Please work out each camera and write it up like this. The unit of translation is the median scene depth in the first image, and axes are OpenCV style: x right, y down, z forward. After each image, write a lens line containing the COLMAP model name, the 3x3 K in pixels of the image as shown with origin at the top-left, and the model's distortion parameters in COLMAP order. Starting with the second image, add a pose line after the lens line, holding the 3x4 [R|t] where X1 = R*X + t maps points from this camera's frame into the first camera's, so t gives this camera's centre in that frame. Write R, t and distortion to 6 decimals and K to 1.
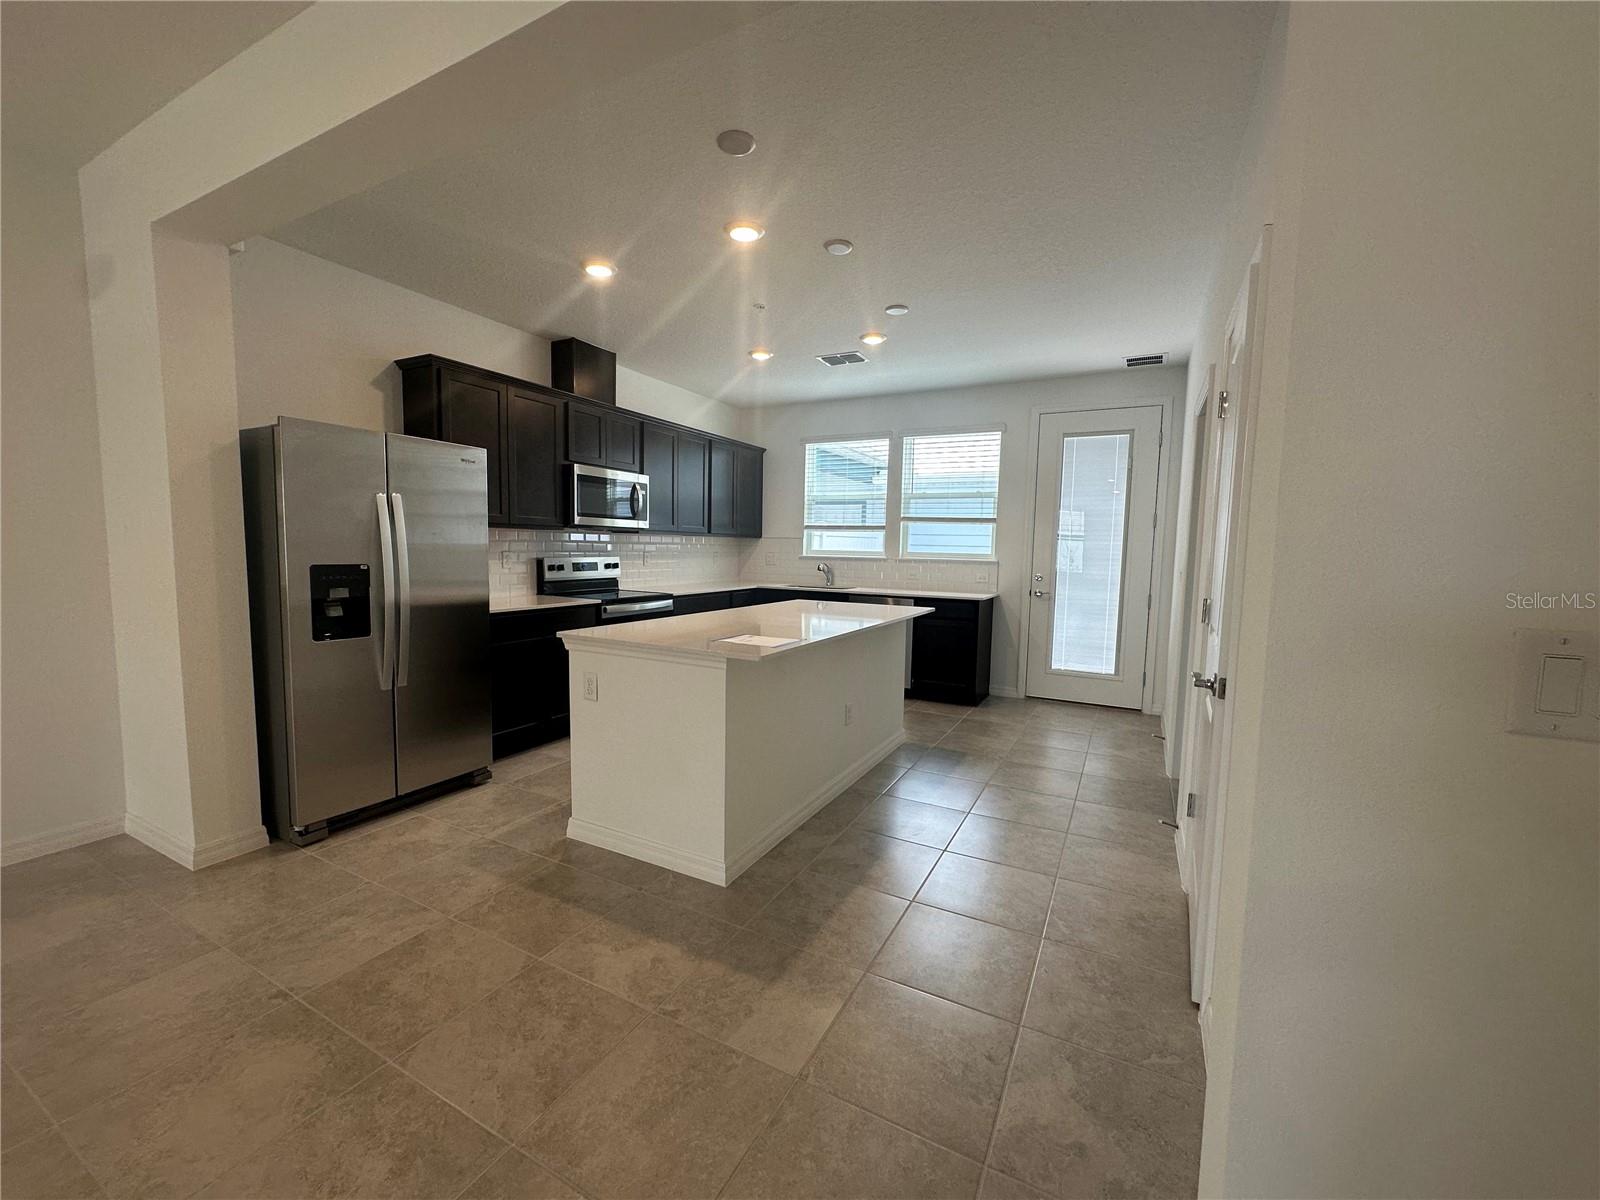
lens RADIAL K [[639.4, 0, 802.7], [0, 639.4, 602.5], [0, 0, 1]] dist [-0.002215, 0.001229]
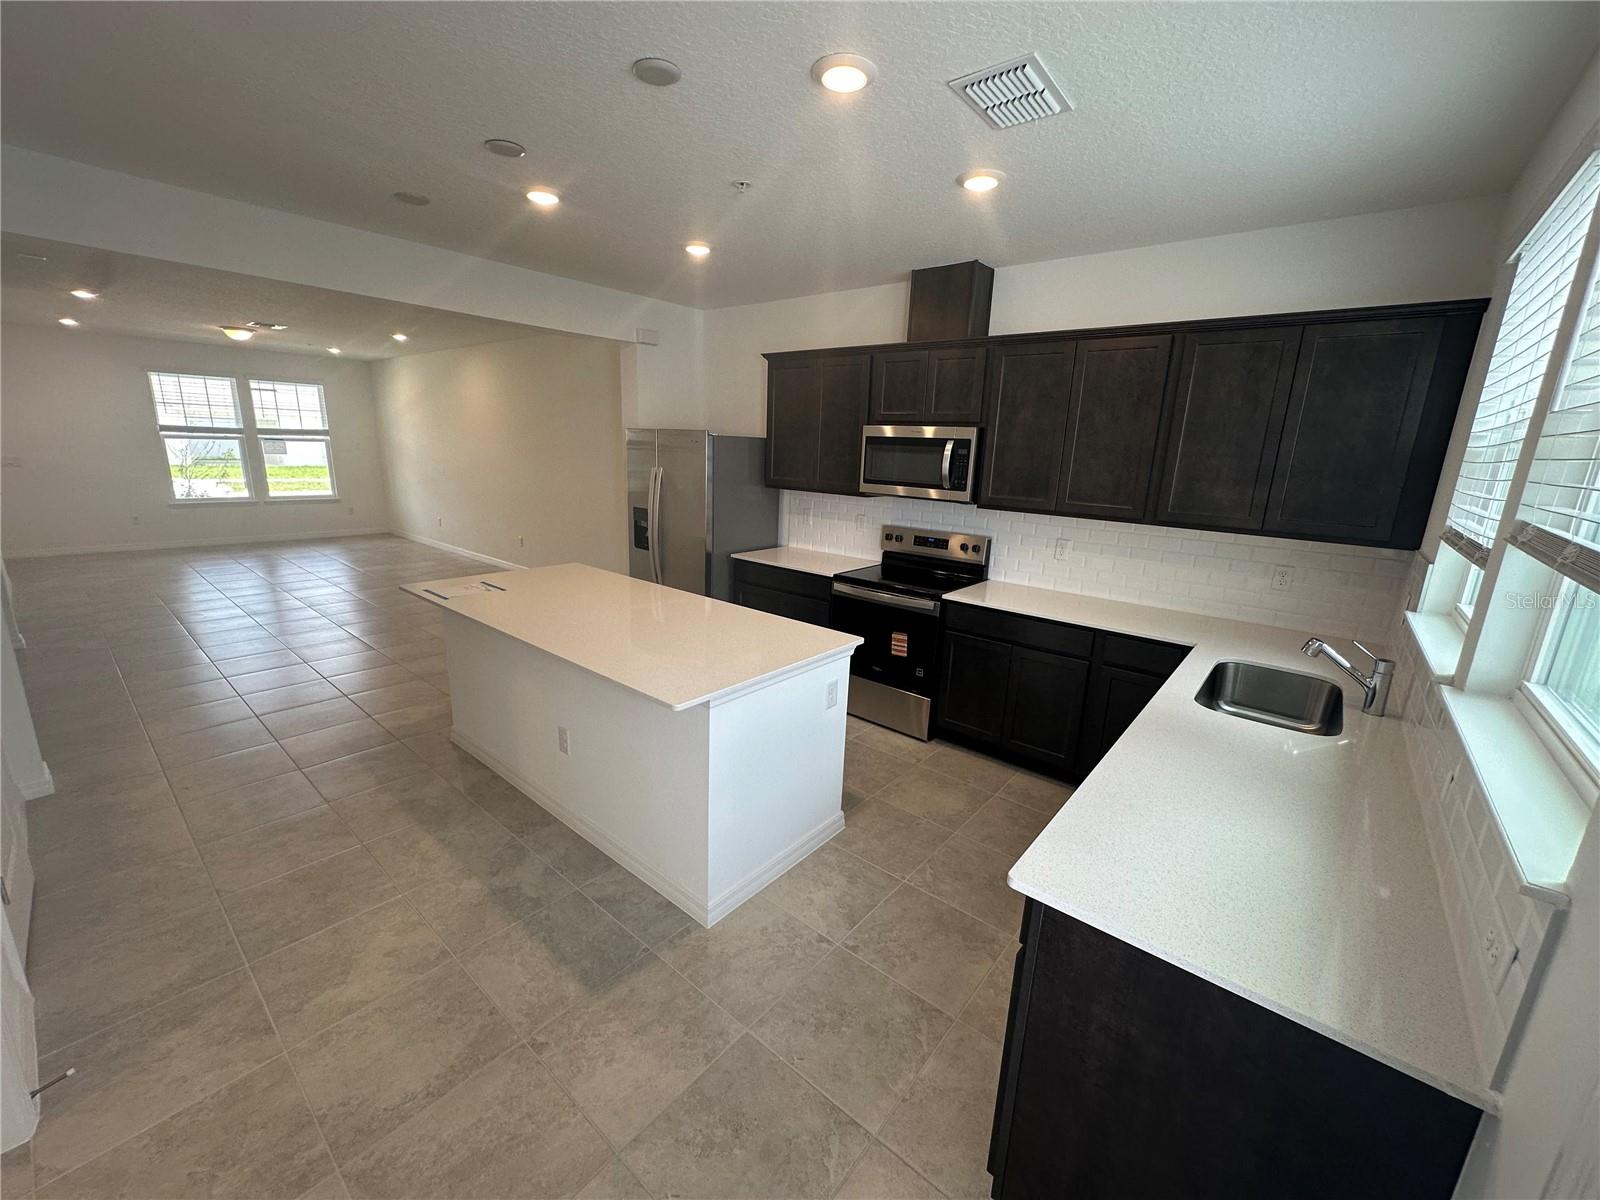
lens RADIAL K [[639.4, 0, 793.5], [0, 639.4, 599.2], [0, 0, 1]] dist [-0.002215, 0.001229]
pose [[-0.217388, 0.200666, -0.955236, 0.515976], [-0.128200, 0.964292, 0.231744, -0.153362], [0.967630, 0.172840, -0.183900, 0.970148]]
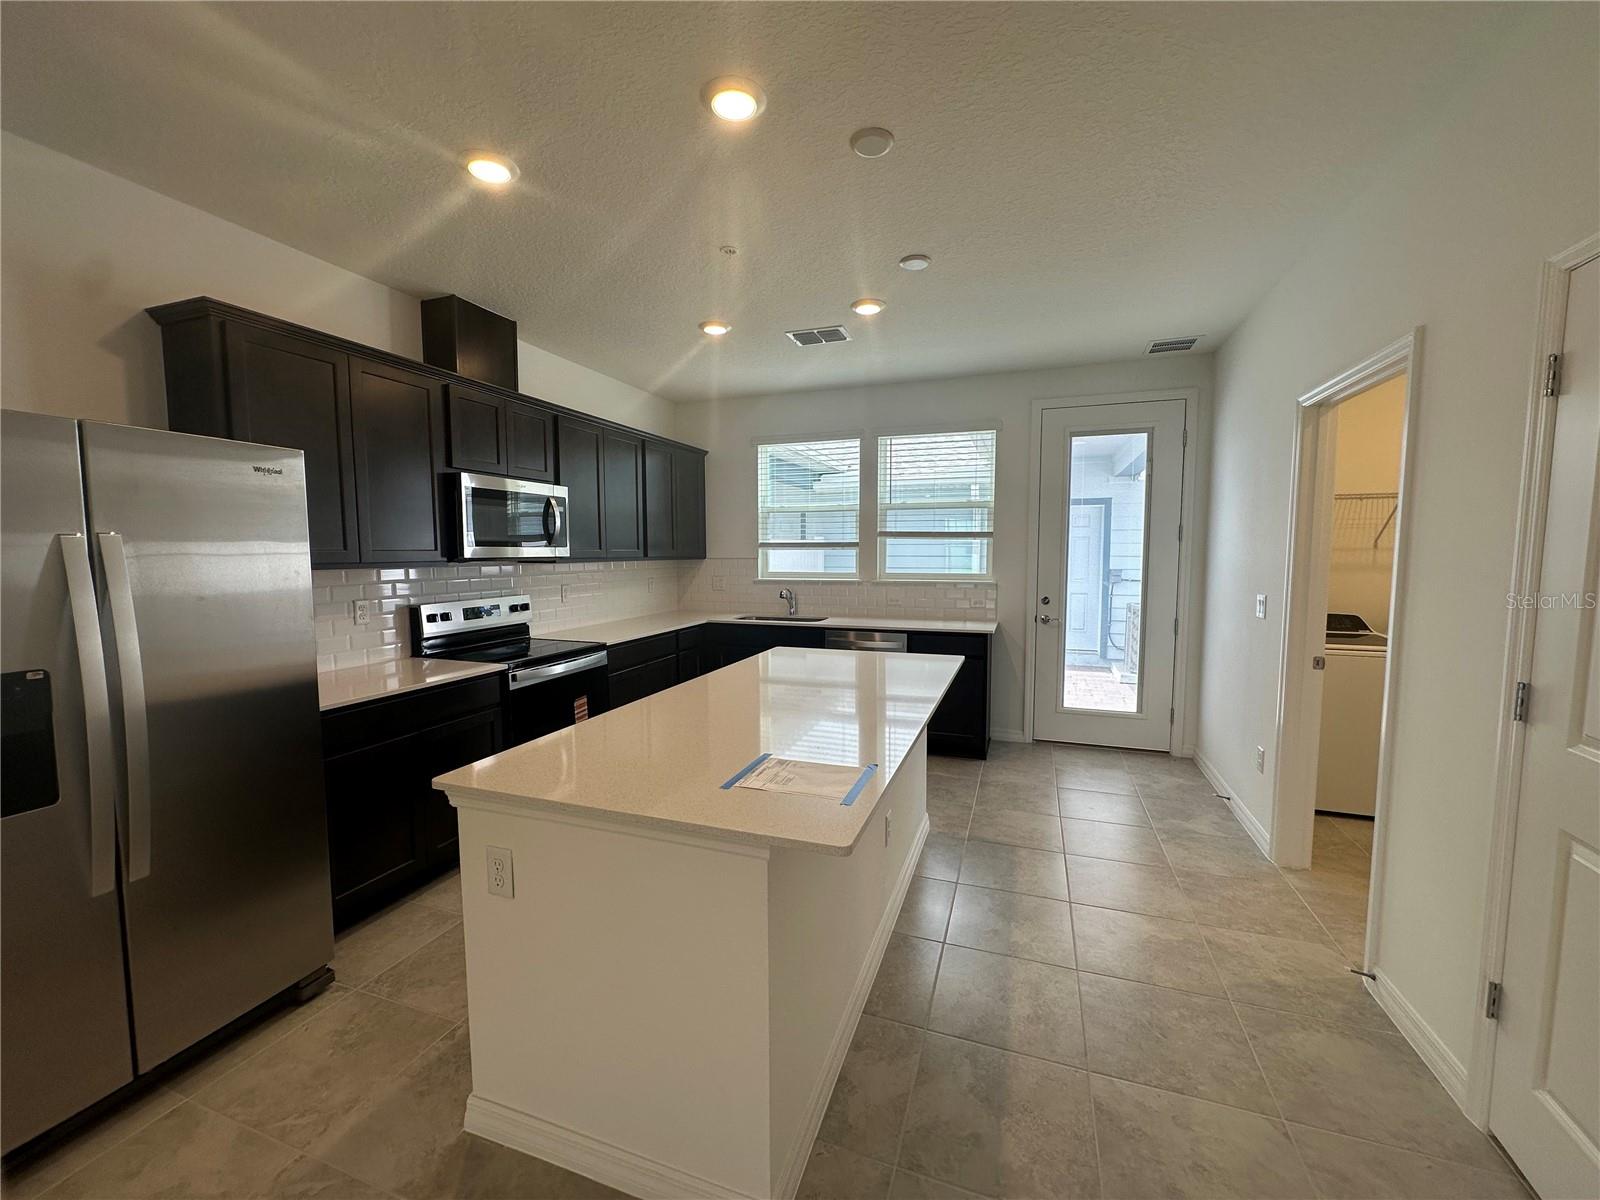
lens RADIAL K [[639.4, 0, 801.7], [0, 639.4, 601.4], [0, 0, 1]] dist [-0.002215, 0.001229]
pose [[0.990253, -0.034185, 0.135021, -0.074652], [0.034991, 0.999381, -0.003604, -0.051685], [-0.134814, 0.008293, 0.990836, 0.220907]]
